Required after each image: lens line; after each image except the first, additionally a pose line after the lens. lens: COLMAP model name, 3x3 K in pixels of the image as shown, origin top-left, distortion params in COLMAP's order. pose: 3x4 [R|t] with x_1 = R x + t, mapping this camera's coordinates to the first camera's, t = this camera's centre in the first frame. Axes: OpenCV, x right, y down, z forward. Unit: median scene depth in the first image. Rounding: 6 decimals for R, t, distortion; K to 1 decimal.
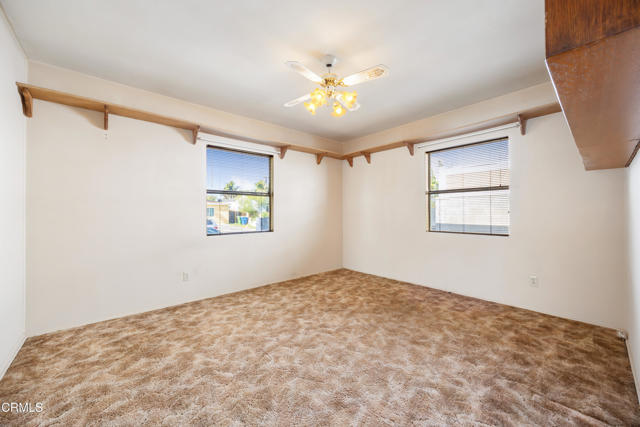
lens RADIAL K [[246.9, 0, 320.5], [0, 246.9, 211.7], [0, 0, 1]] dist [0.000949, -0.000673]
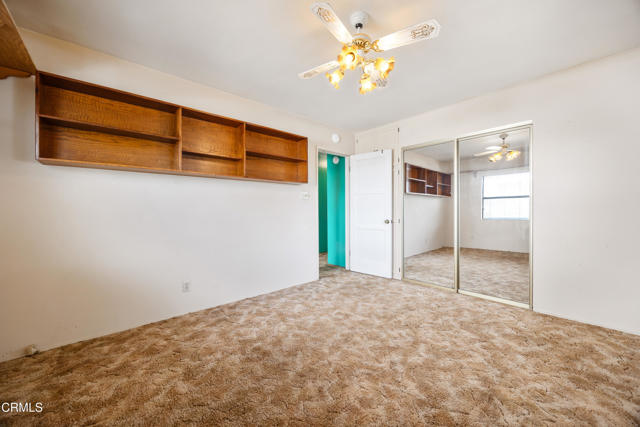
lens RADIAL K [[246.9, 0, 319.8], [0, 246.9, 210.5], [0, 0, 1]] dist [0.000949, -0.000673]
pose [[-0.999919, 0.012404, -0.003018, 0.171368], [0.012383, 0.999900, 0.006857, -0.003175], [0.003102, 0.006819, -0.999972, 1.830919]]
